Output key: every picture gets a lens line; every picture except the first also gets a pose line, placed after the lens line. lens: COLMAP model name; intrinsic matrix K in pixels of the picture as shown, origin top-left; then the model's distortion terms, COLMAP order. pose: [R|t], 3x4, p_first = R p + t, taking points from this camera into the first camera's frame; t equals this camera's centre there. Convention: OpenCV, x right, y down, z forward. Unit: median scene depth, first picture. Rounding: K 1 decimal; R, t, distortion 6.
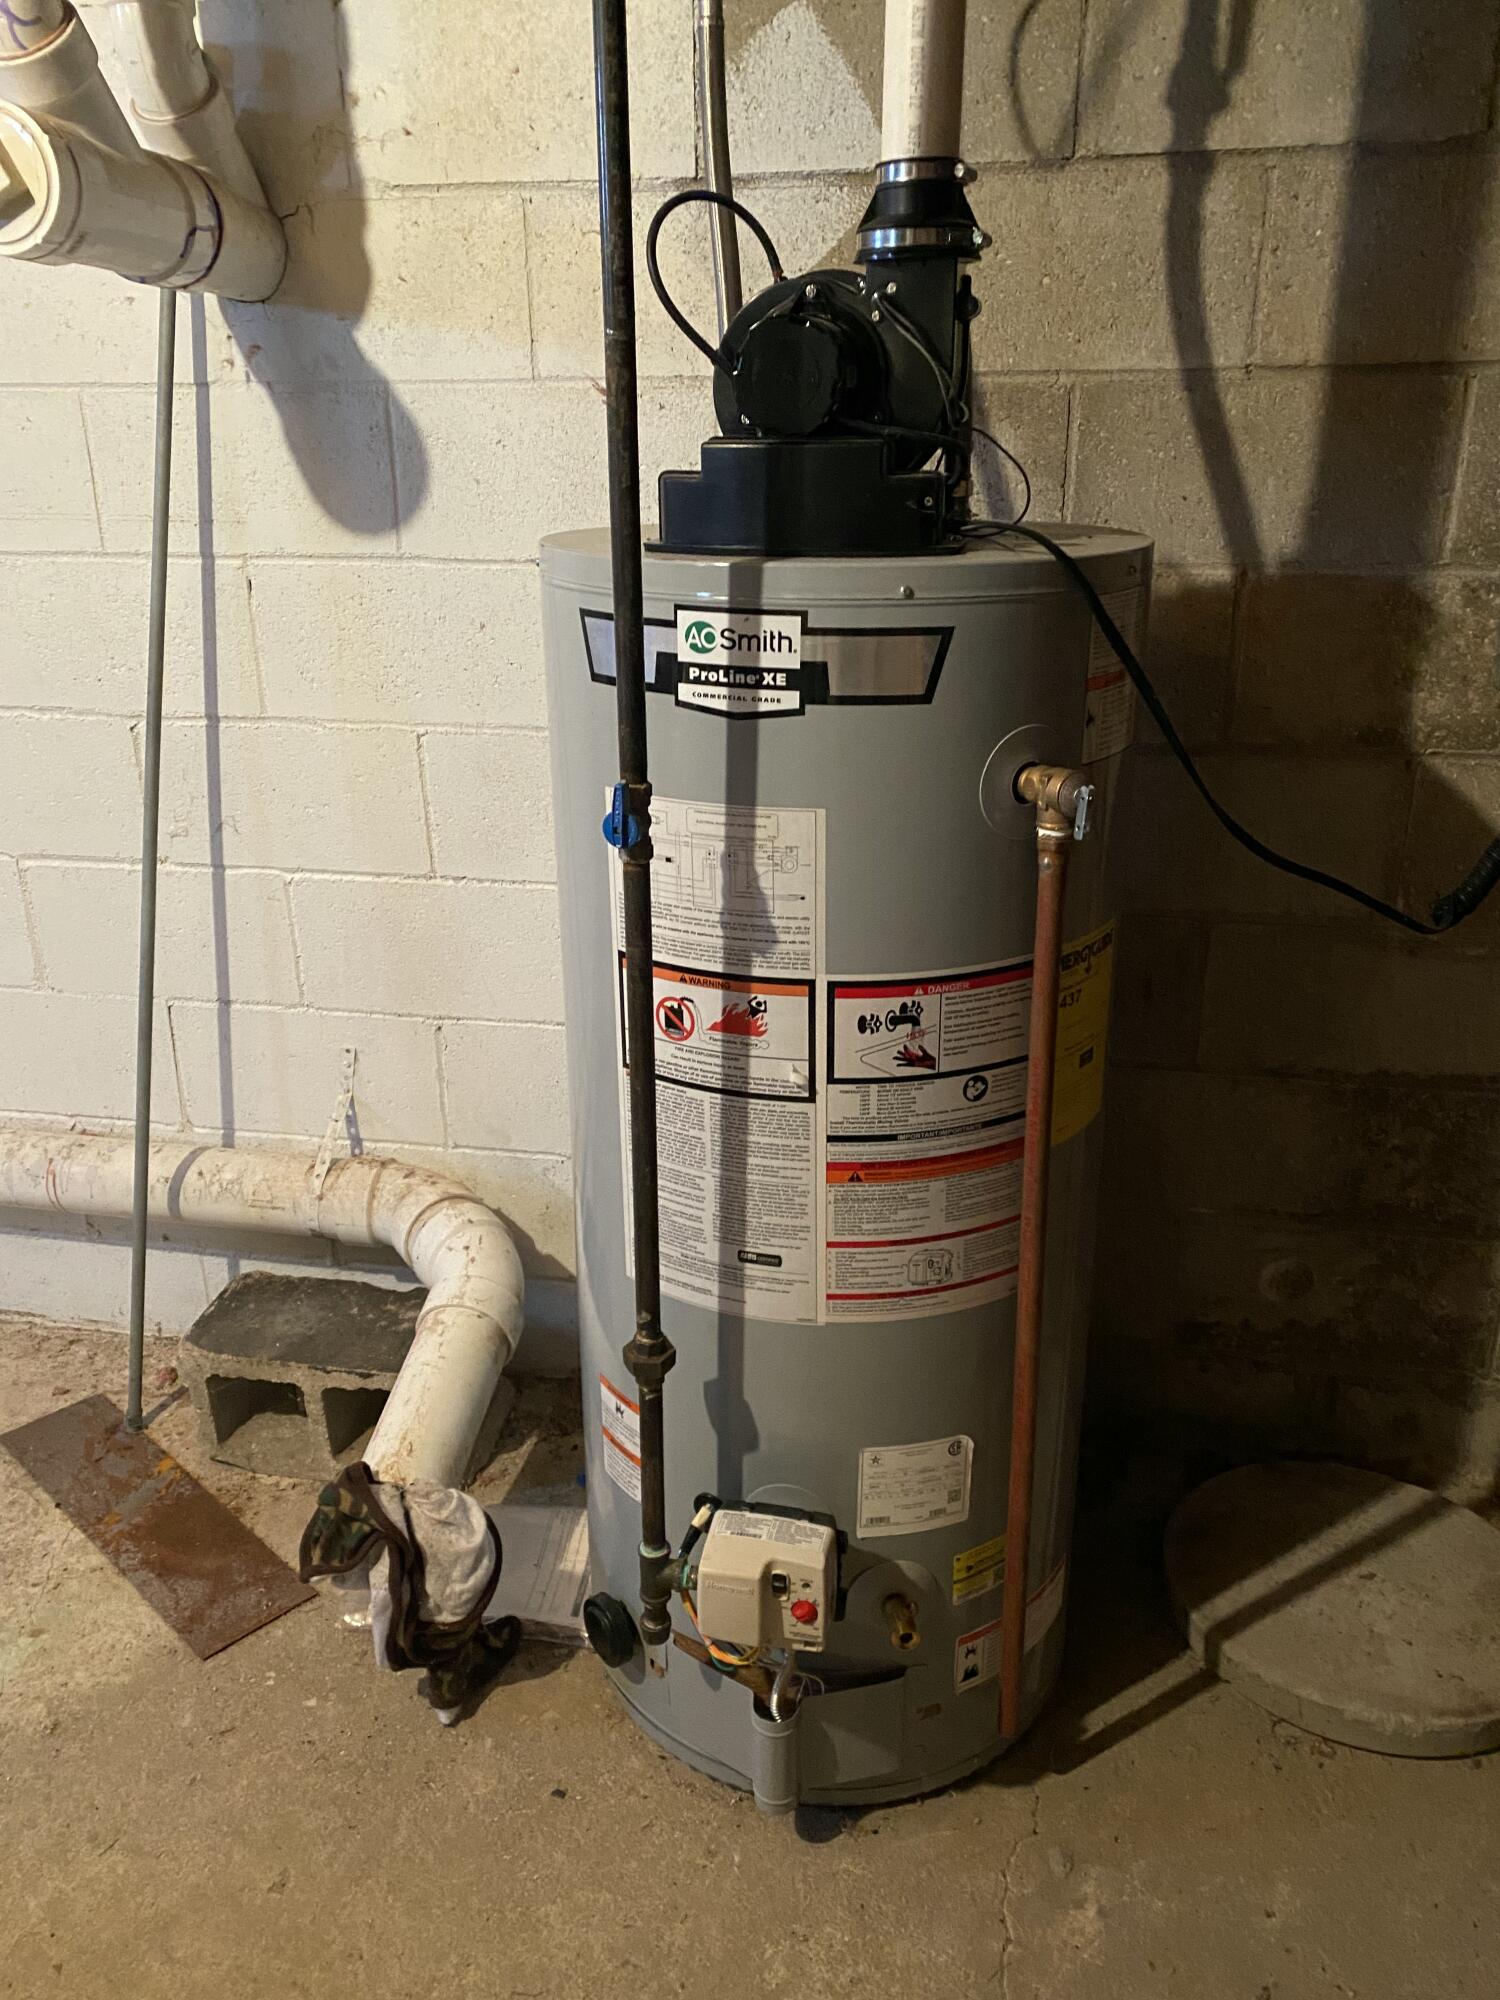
lens RADIAL K [[1506.2, 0, 762.3], [0, 1506.2, 994.7], [0, 0, 1]] dist [0.009901, -0.028653]
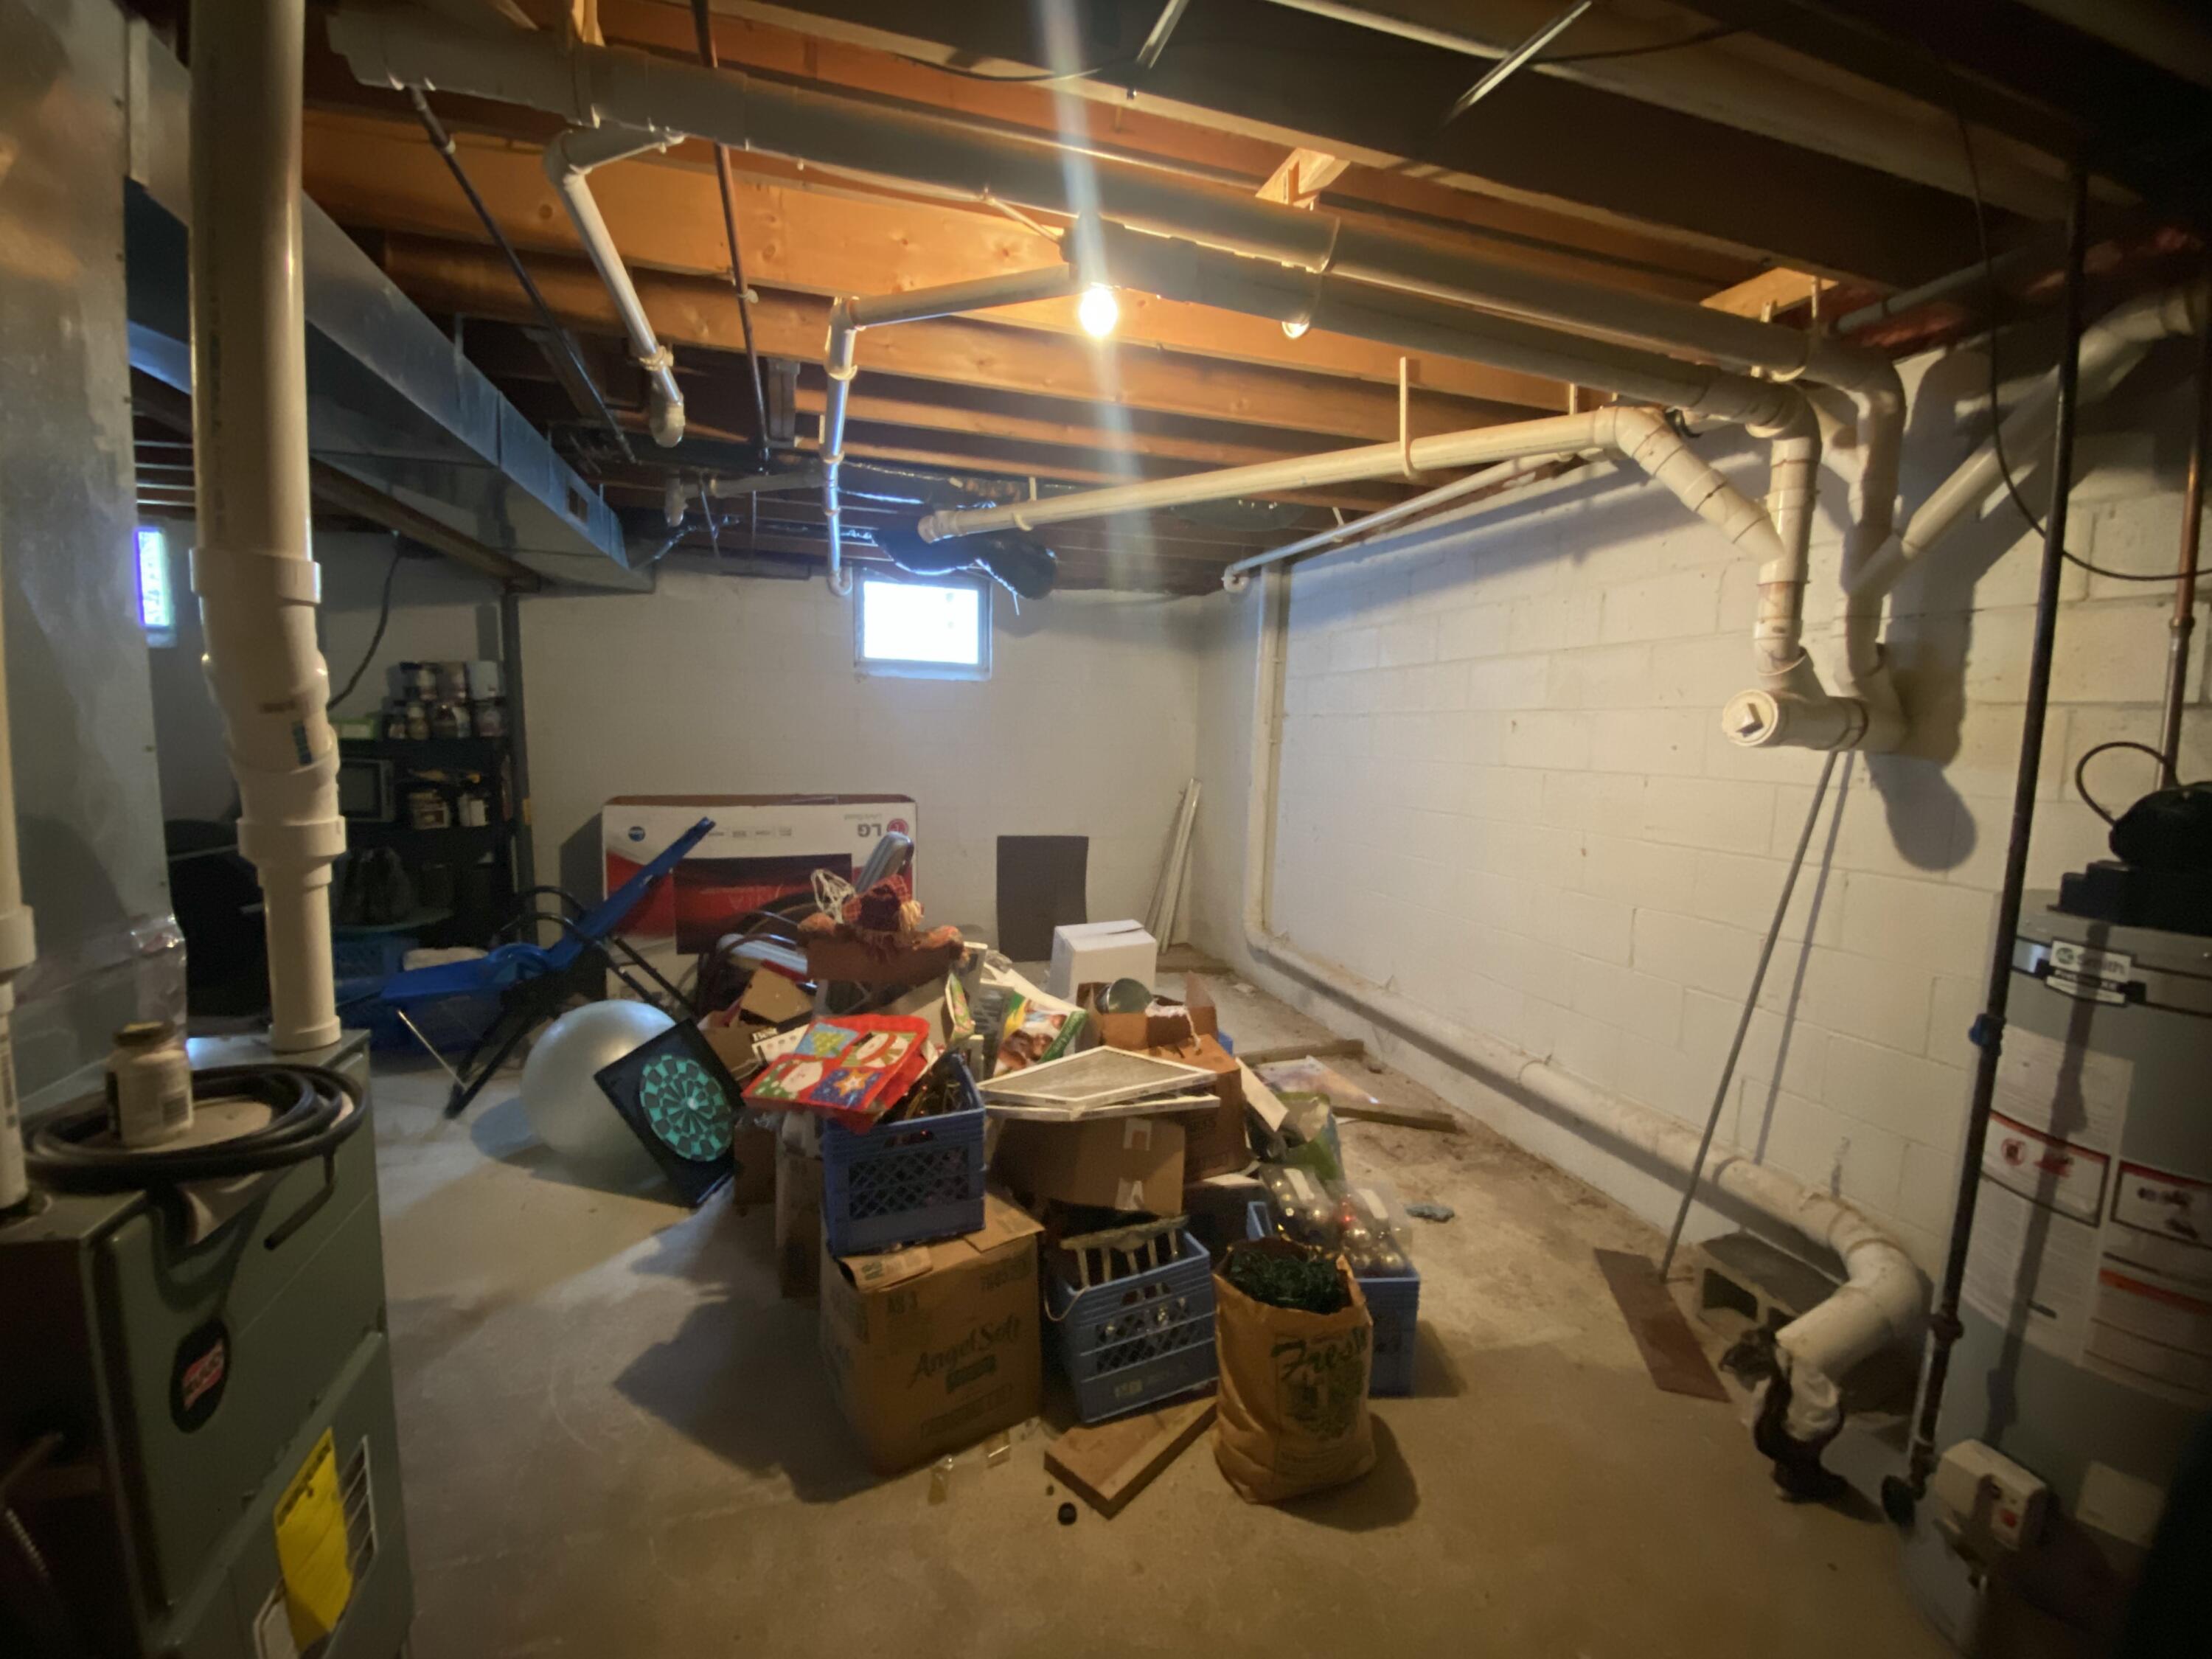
lens RADIAL K [[896.0, 0, 1129.6], [0, 896.0, 835.0], [0, 0, 1]] dist [-0.001512, -0.002322]
pose [[0.479063, 0.118826, -0.869701, 0.318766], [-0.339482, 0.938777, -0.058735, 0.080958], [0.809476, 0.323385, 0.490073, -0.511427]]
